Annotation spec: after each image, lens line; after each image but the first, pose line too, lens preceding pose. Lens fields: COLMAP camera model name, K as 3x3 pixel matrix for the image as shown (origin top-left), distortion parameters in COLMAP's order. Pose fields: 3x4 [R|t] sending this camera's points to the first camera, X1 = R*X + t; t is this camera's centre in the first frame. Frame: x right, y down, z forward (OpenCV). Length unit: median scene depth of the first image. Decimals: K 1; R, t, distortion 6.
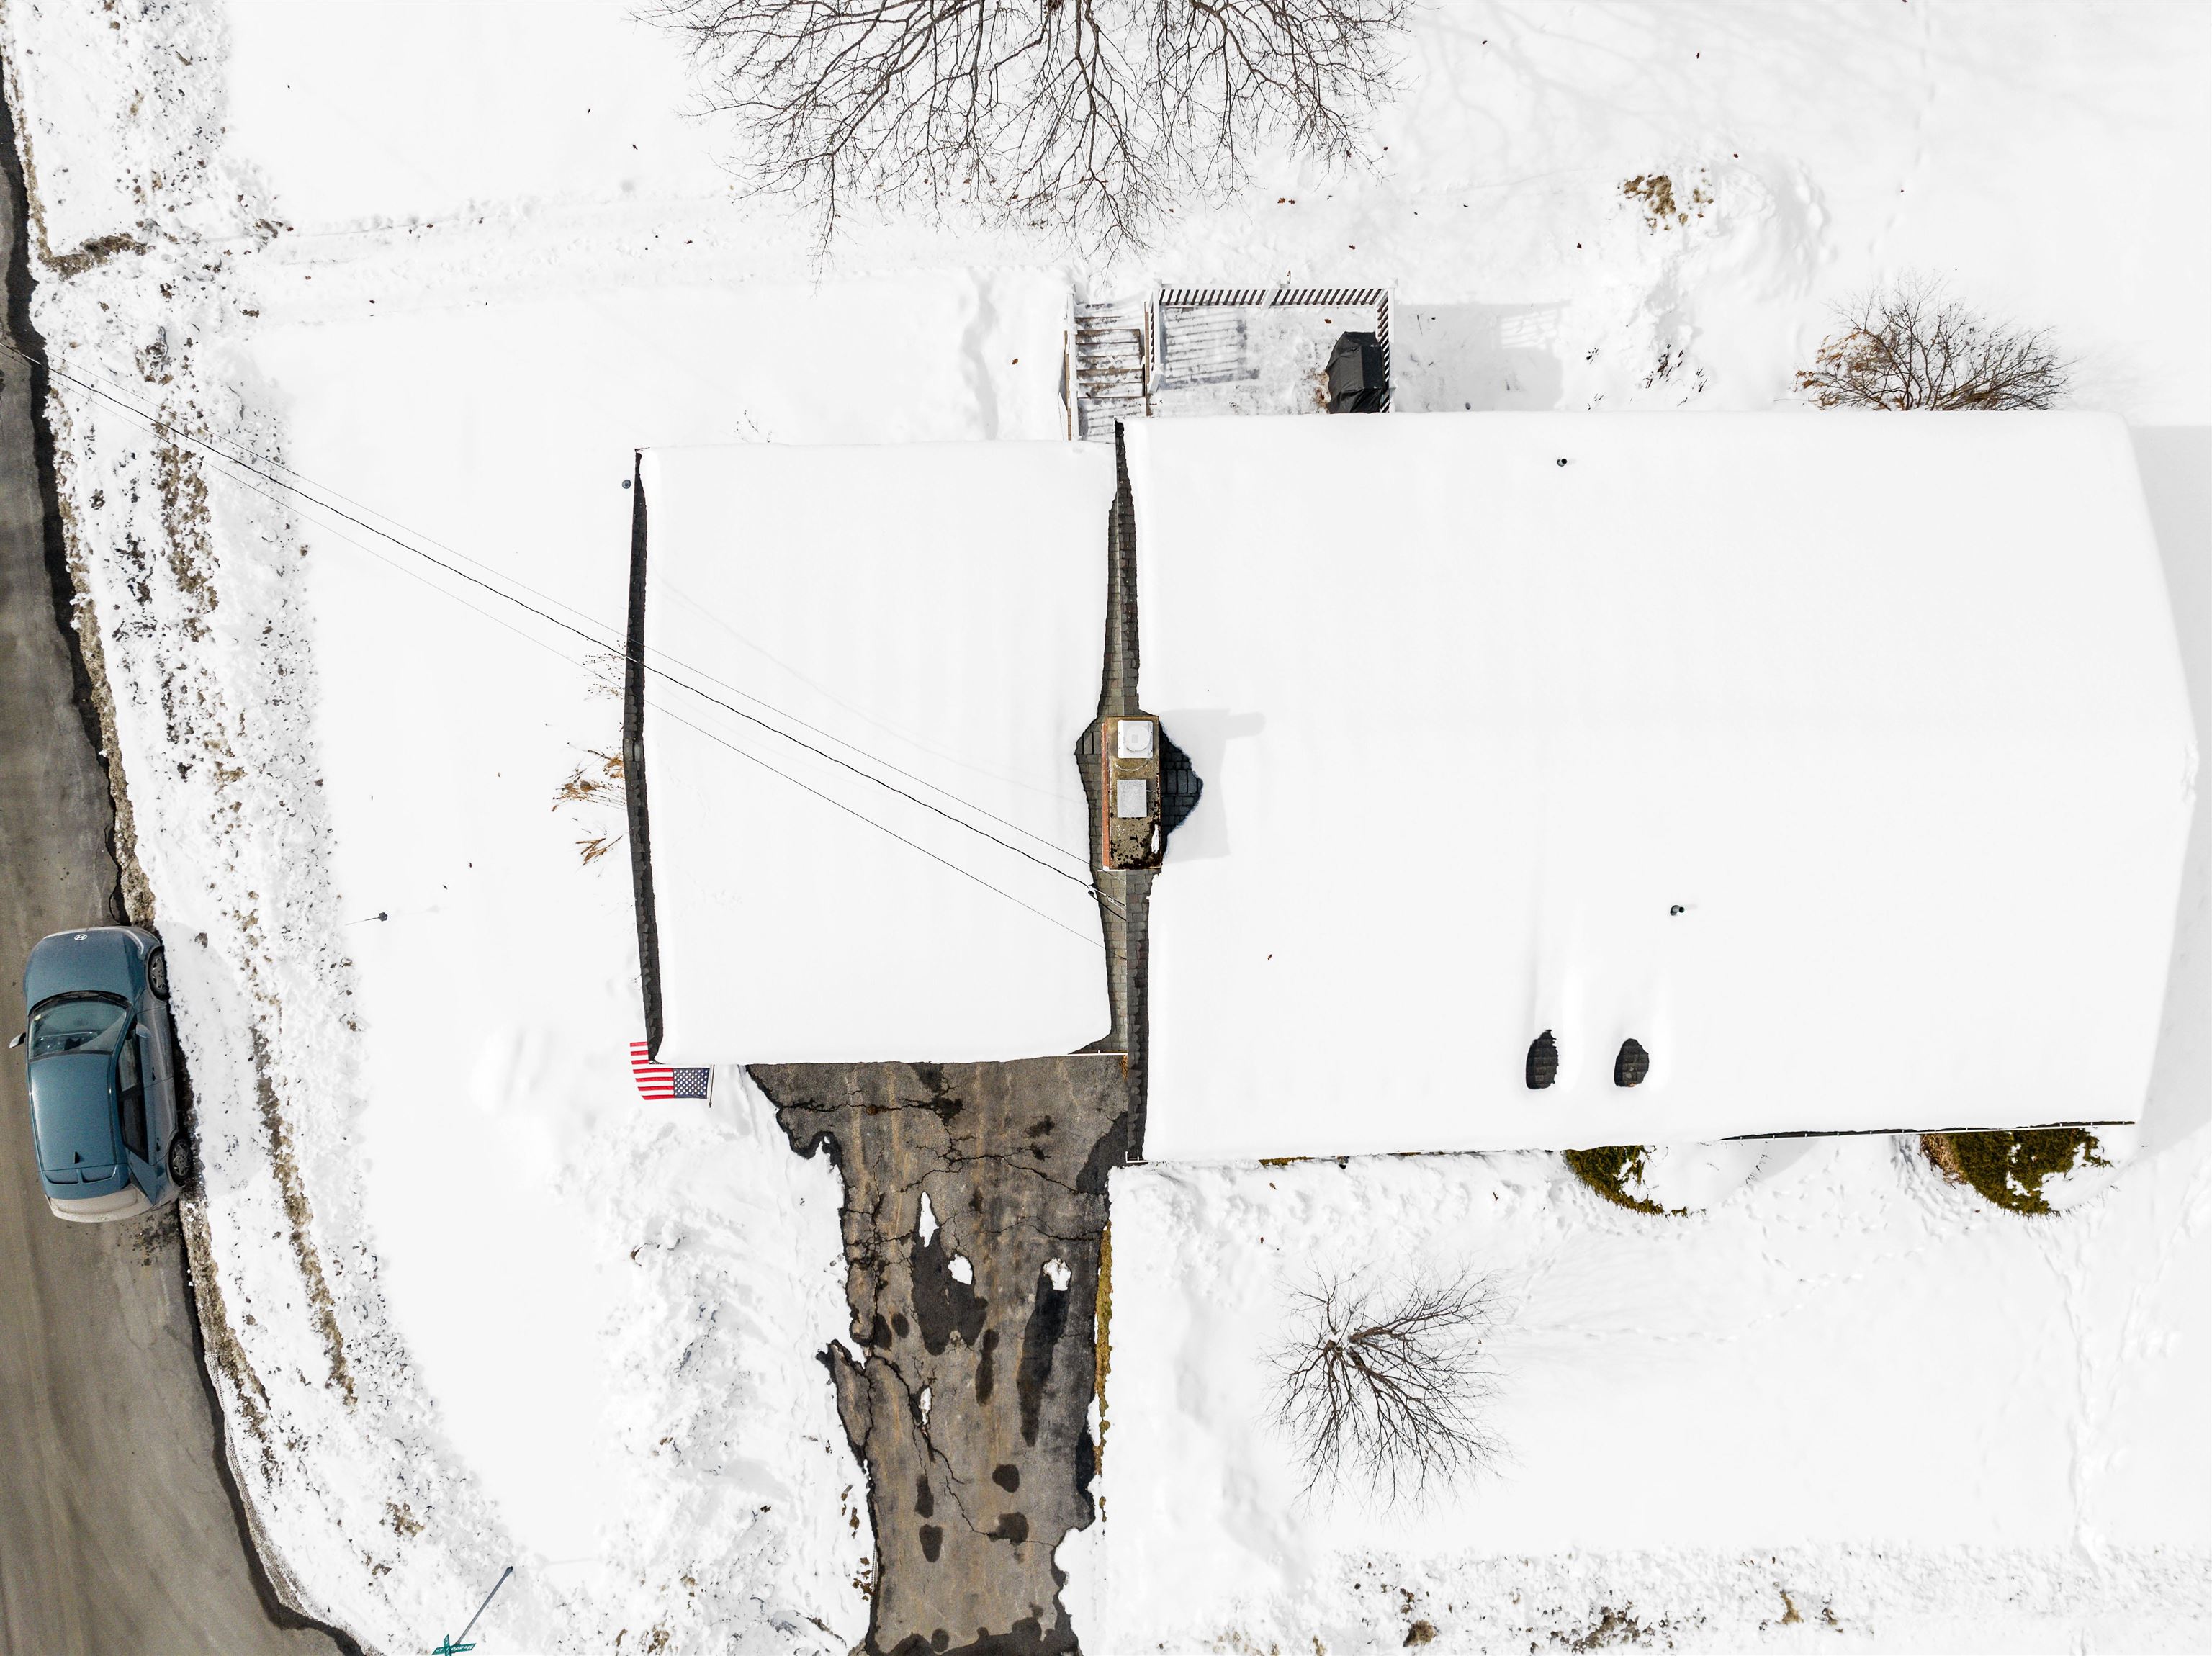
lens RADIAL K [[1545.7, 0, 1112.8], [0, 1545.7, 825.3], [0, 0, 1]] dist [-0.035879, 0.017271]
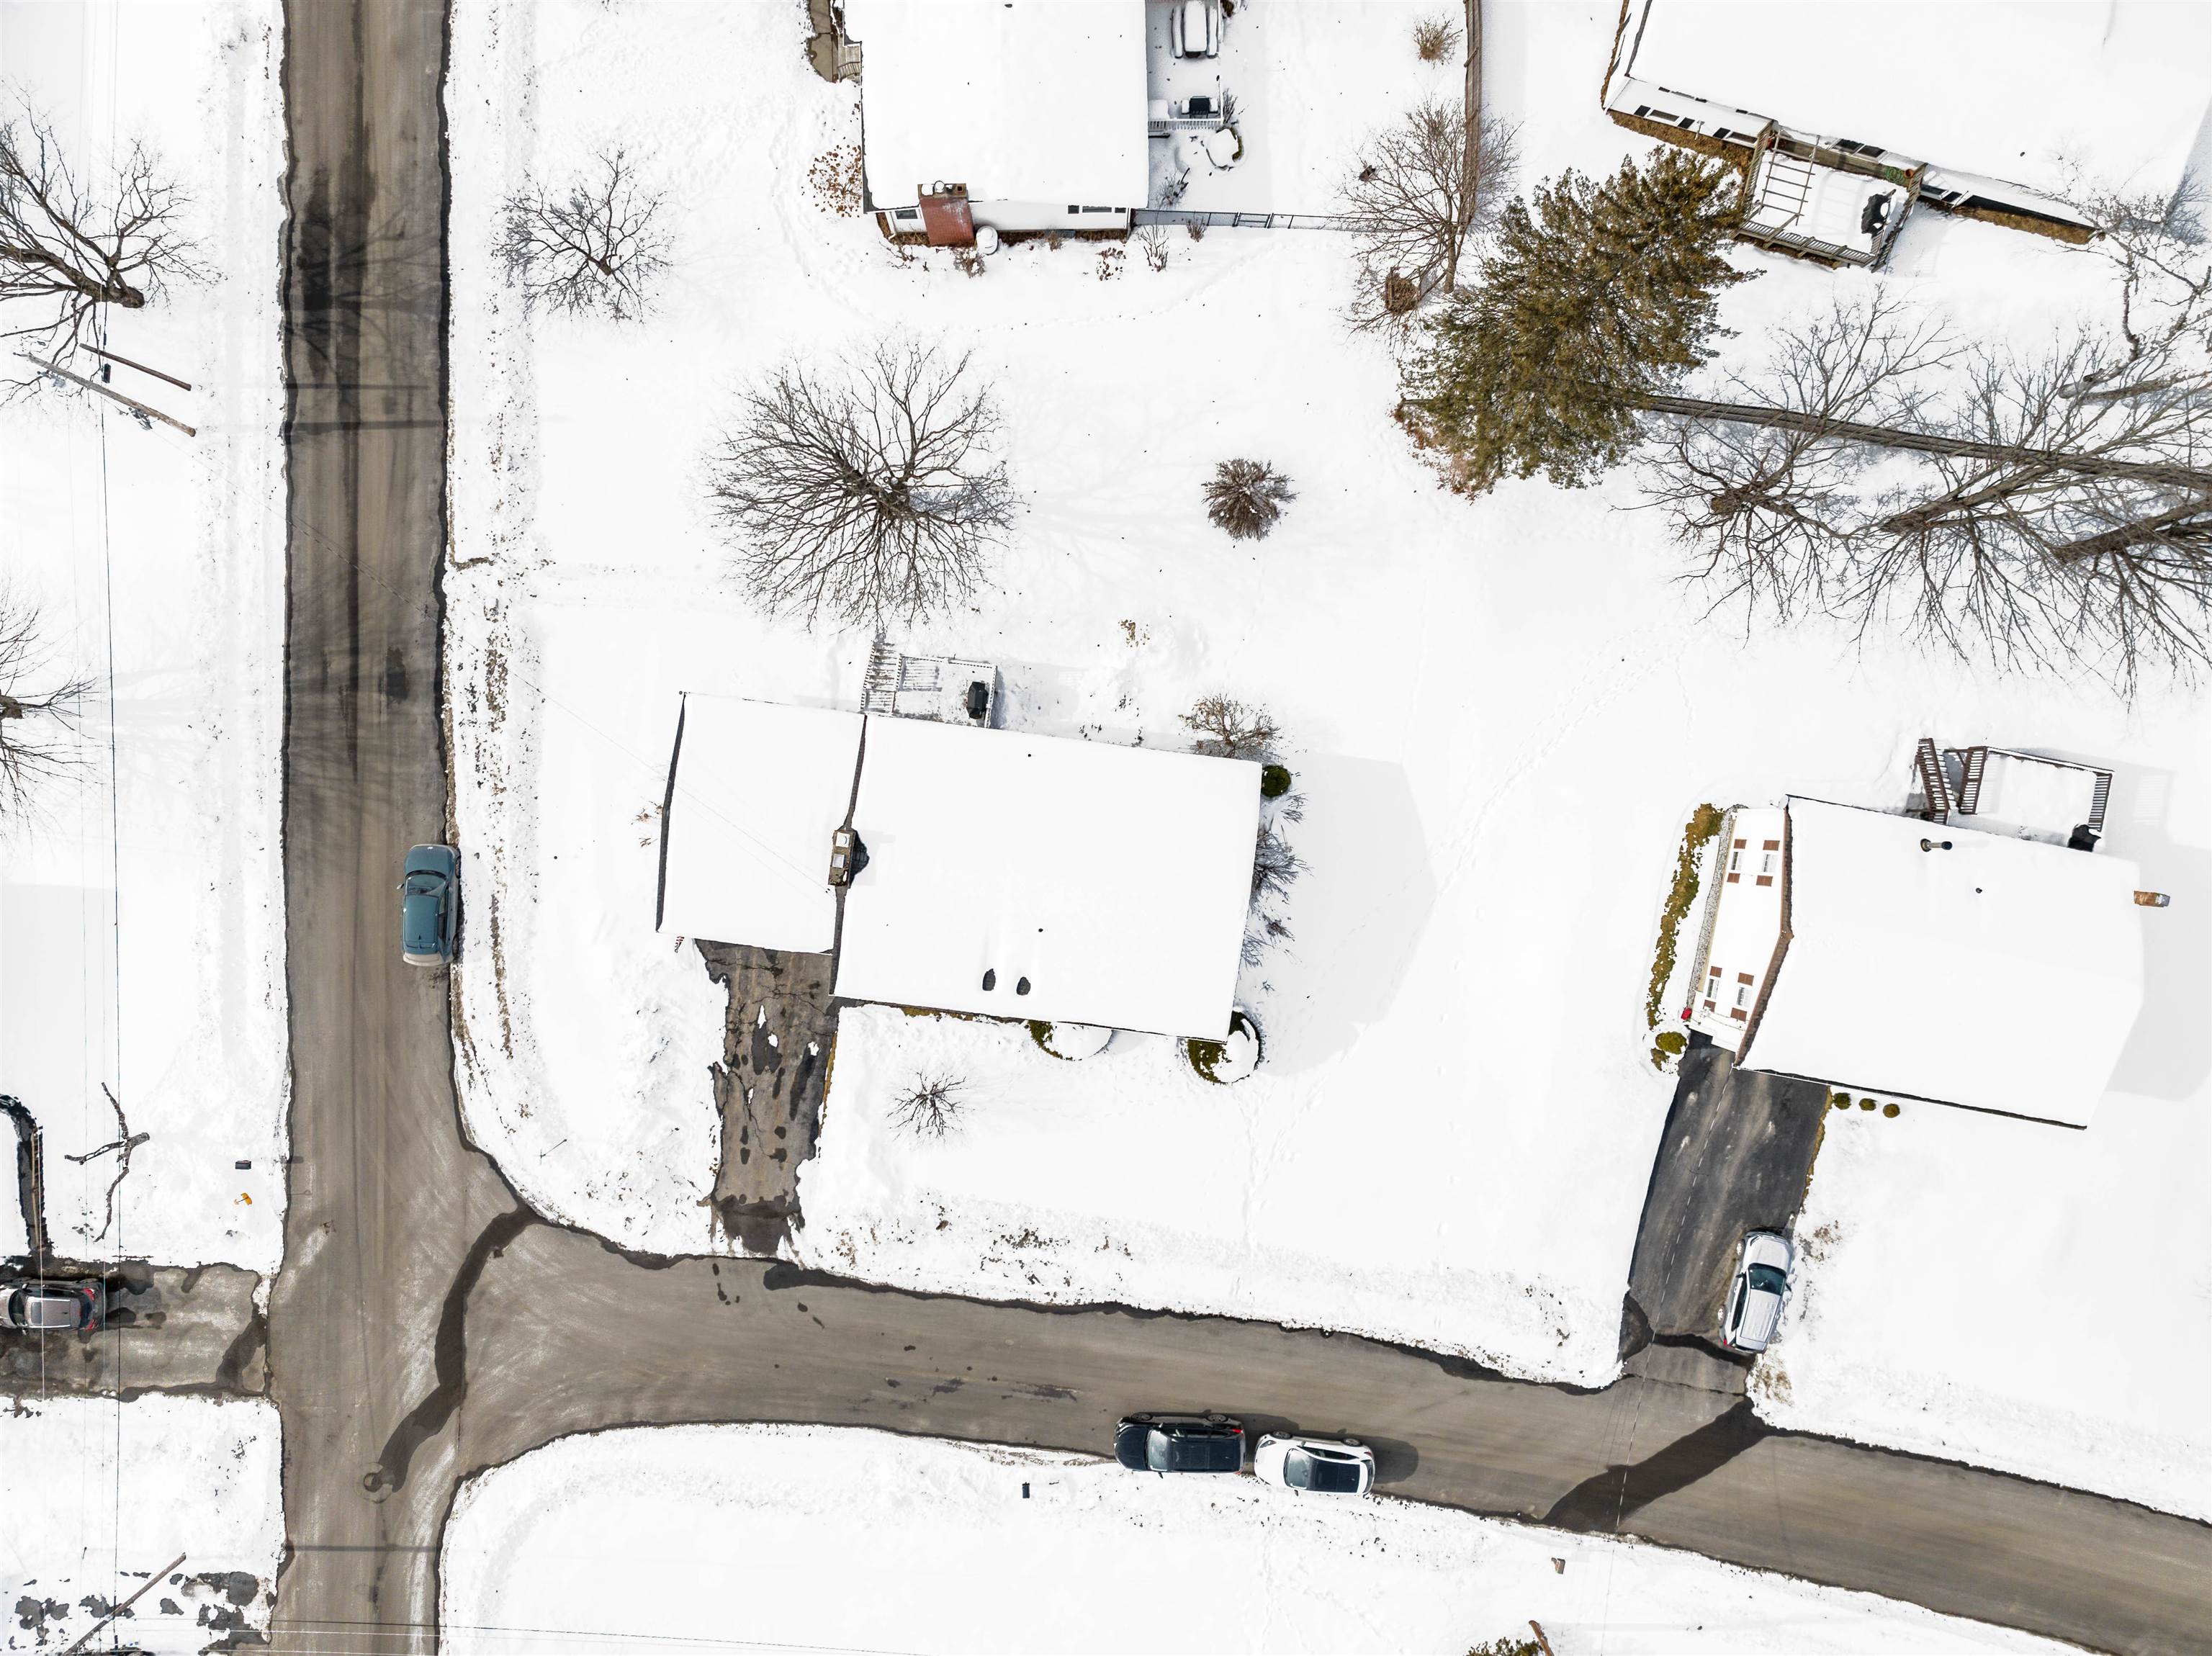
lens RADIAL K [[1549.4, 0, 1100.0], [0, 1549.4, 827.9], [0, 0, 1]] dist [-0.002162, -0.003447]
pose [[0.988938, 0.145105, -0.030770, 0.426546], [-0.144690, 0.989359, 0.015315, -0.143517], [0.032665, -0.010693, 0.999409, -1.365406]]
